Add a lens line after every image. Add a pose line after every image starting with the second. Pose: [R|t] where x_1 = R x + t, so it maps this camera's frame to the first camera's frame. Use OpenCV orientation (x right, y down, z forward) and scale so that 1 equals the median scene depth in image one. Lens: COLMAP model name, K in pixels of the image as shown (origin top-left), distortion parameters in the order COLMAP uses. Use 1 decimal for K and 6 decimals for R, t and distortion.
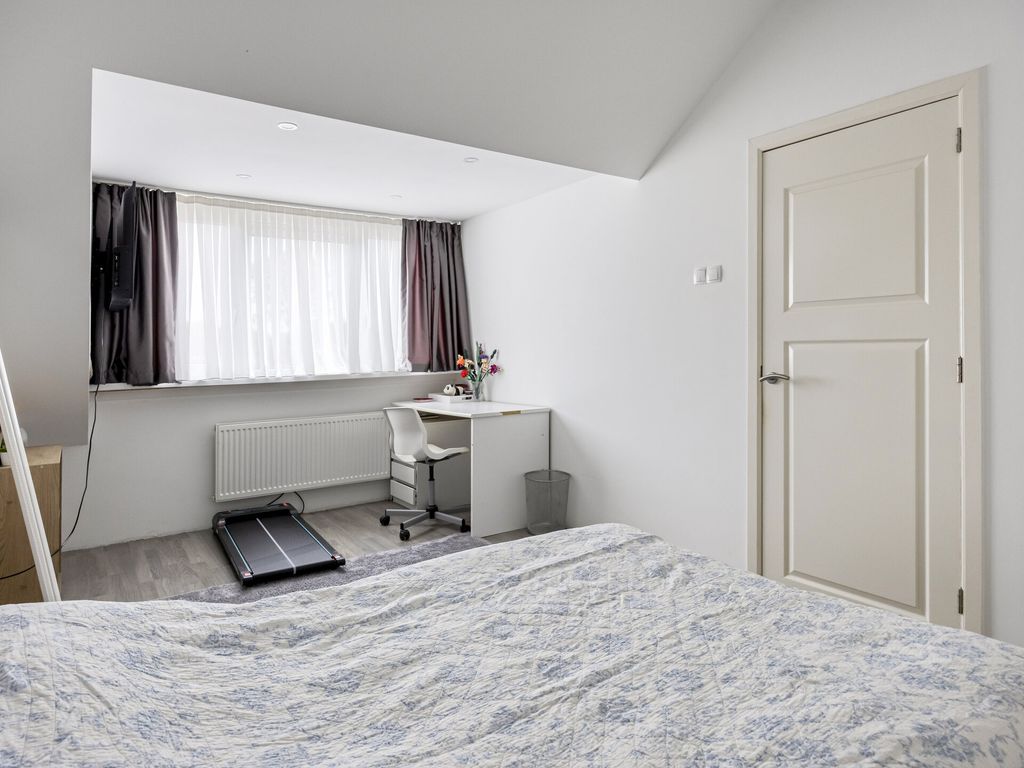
lens RADIAL K [[593.0, 0, 512.0], [0, 593.0, 384.0], [0, 0, 1]] dist [-0.002859, -0.001043]
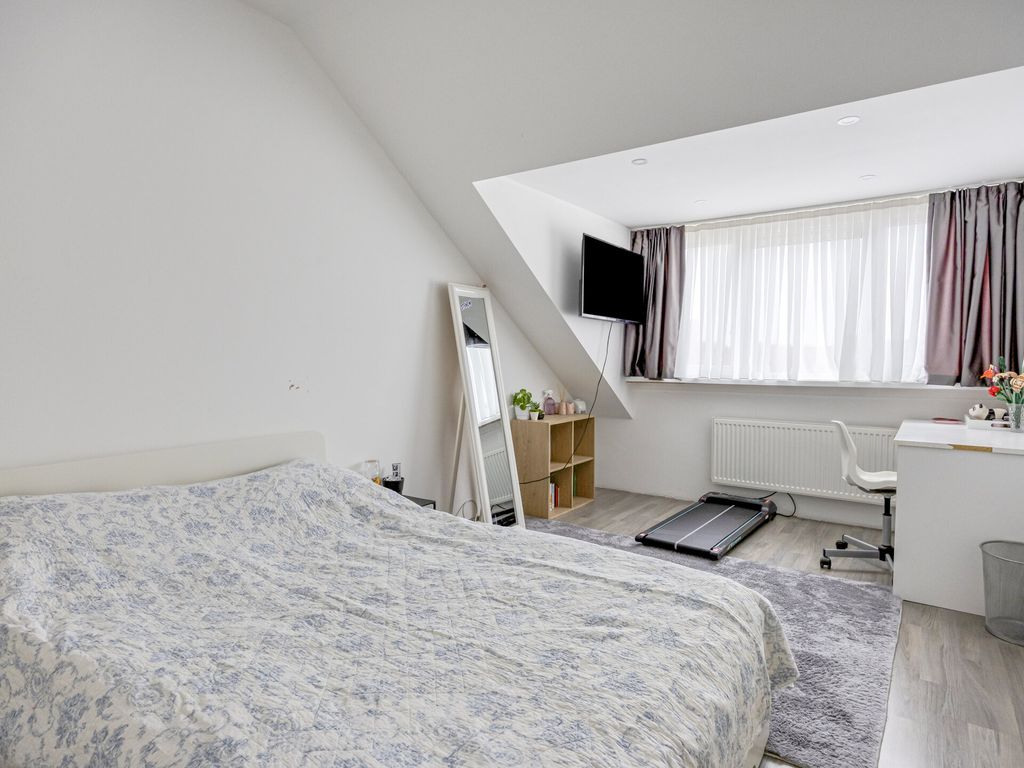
lens RADIAL K [[543.2, 0, 513.3], [0, 543.2, 409.3], [0, 0, 1]] dist [-0.011788, -0.000270]
pose [[0.369446, 0.106906, -0.923082, 0.396690], [-0.065722, 0.993879, 0.088801, -0.019162], [0.926925, 0.027860, 0.374210, 0.263749]]
